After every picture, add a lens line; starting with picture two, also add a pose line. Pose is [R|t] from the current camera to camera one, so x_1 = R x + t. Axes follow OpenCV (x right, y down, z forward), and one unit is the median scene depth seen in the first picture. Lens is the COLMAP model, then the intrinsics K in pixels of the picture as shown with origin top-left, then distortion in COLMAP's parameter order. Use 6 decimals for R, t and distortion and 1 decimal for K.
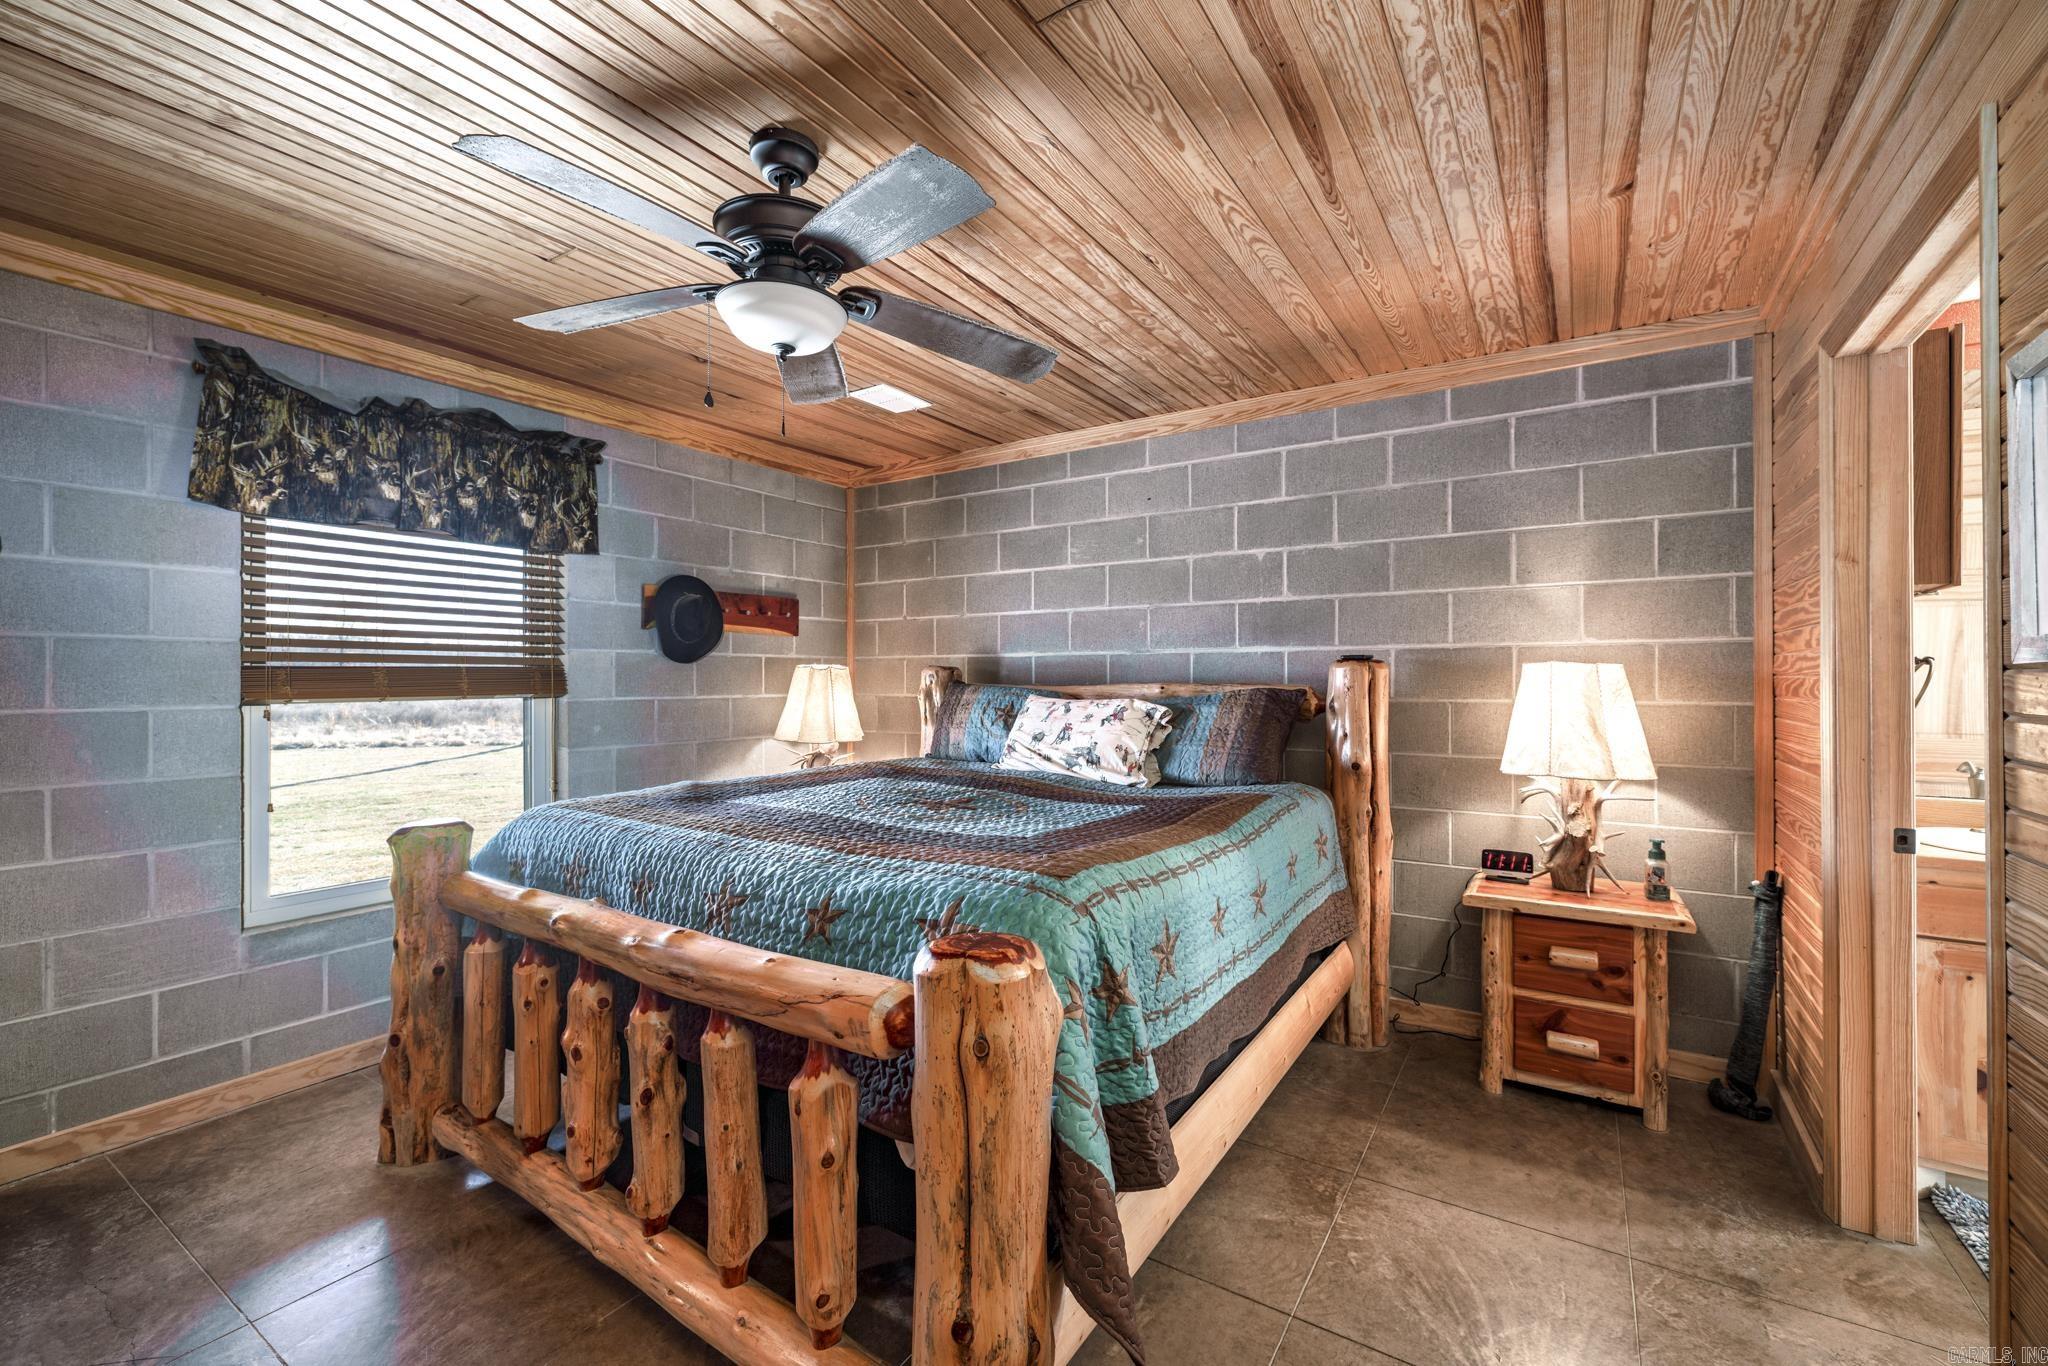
lens RADIAL K [[856.1, 0, 1017.9], [0, 856.1, 675.3], [0, 0, 1]] dist [-0.001446, -0.000206]
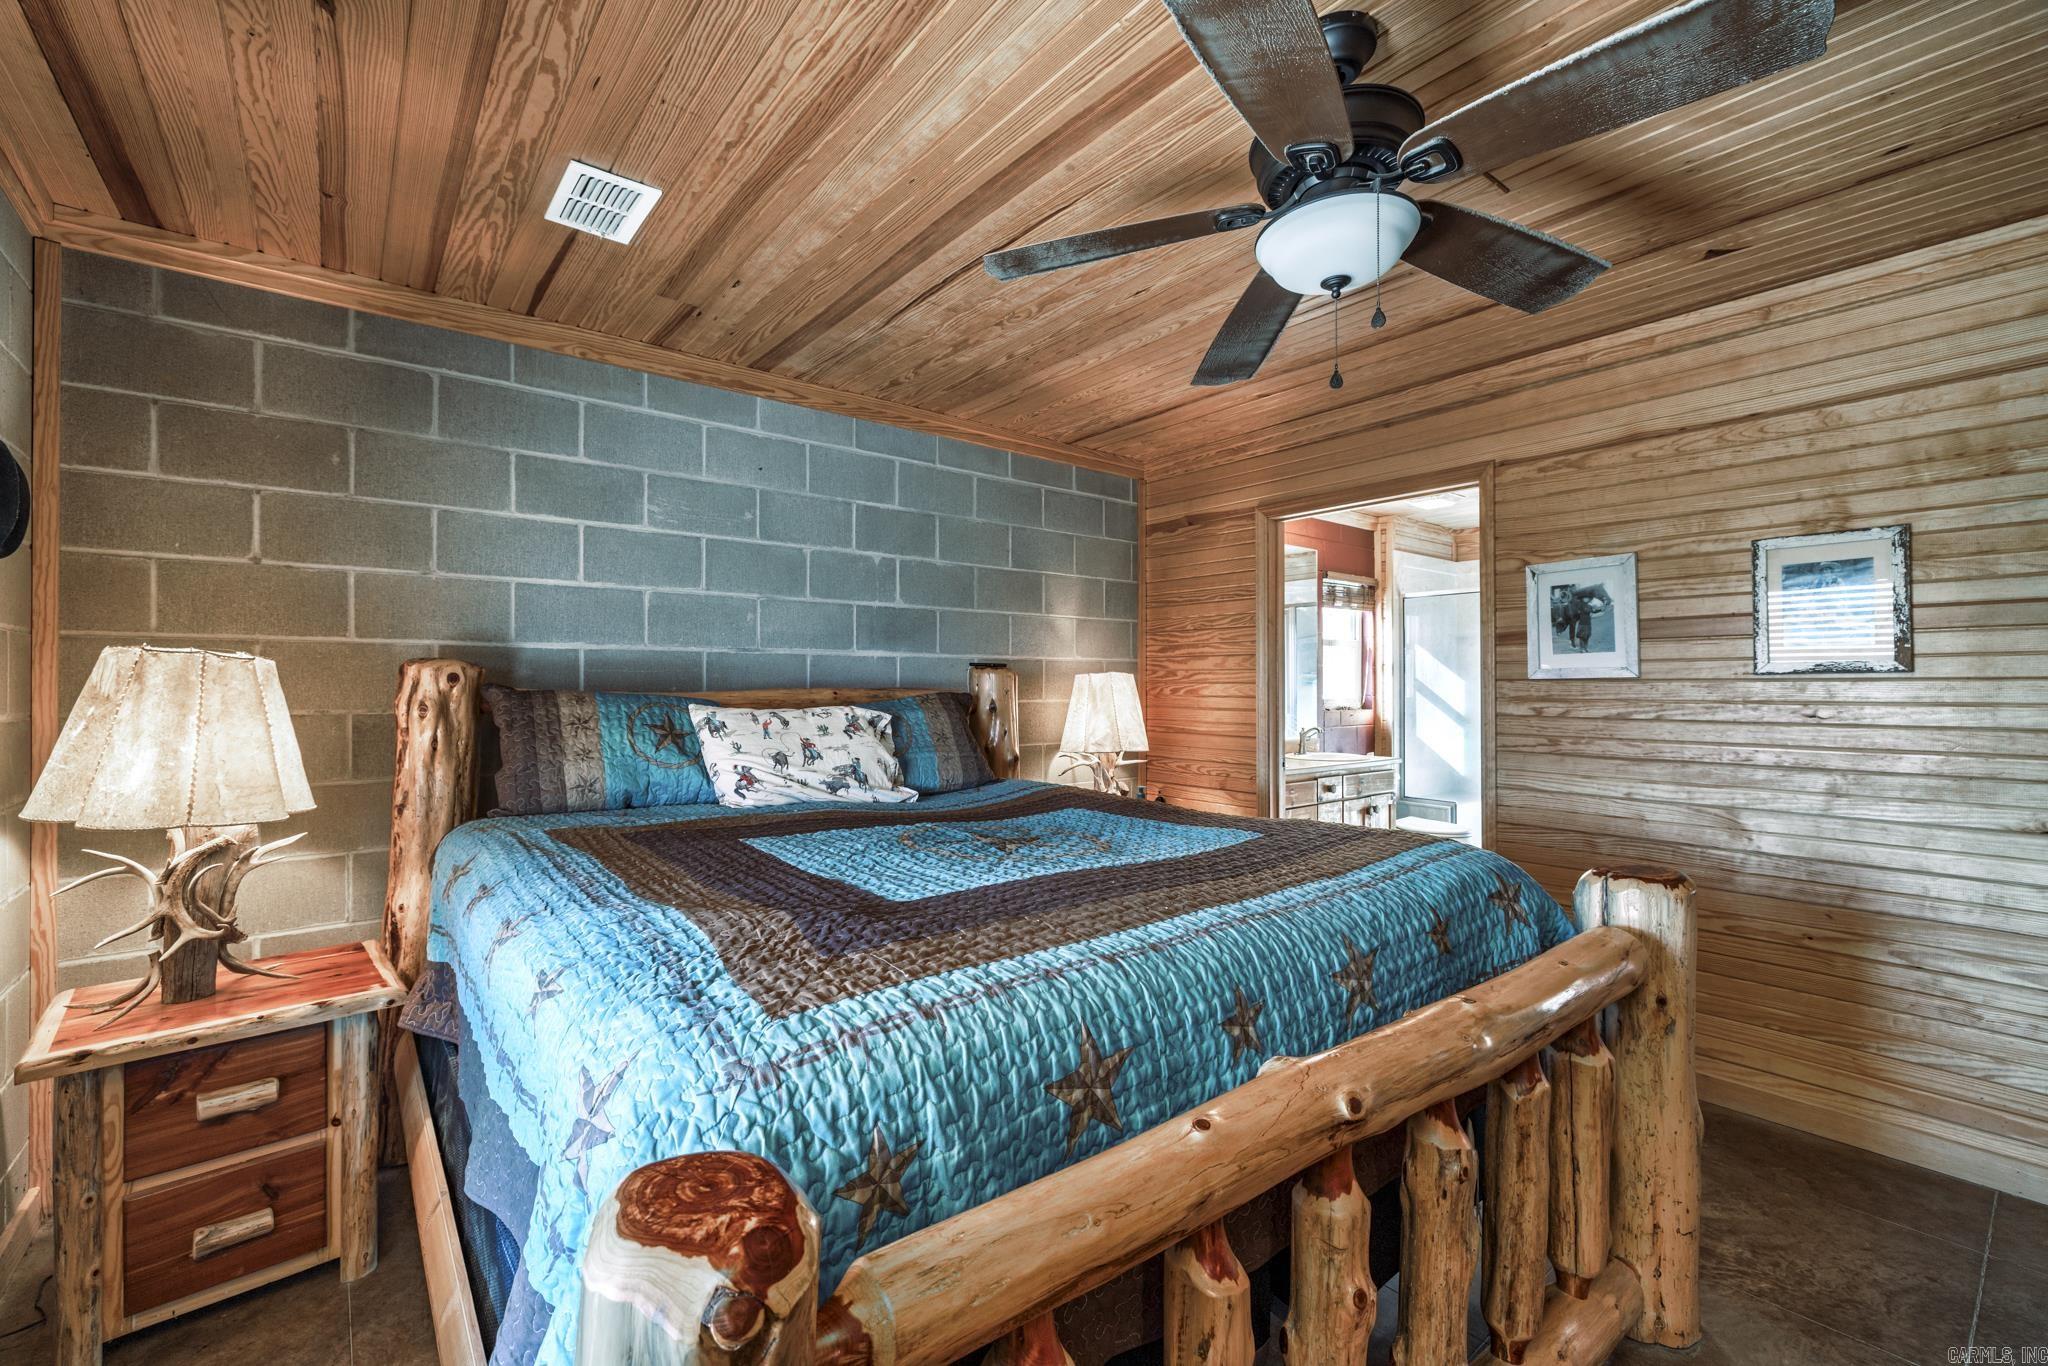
lens RADIAL K [[856.1, 0, 1016.5], [0, 856.1, 691.2], [0, 0, 1]] dist [-0.001446, -0.000206]
pose [[0.312280, -0.007897, 0.949957, -0.604057], [-0.007587, 0.999913, 0.010806, 0.001319], [-0.949960, -0.010581, 0.312193, 0.528681]]
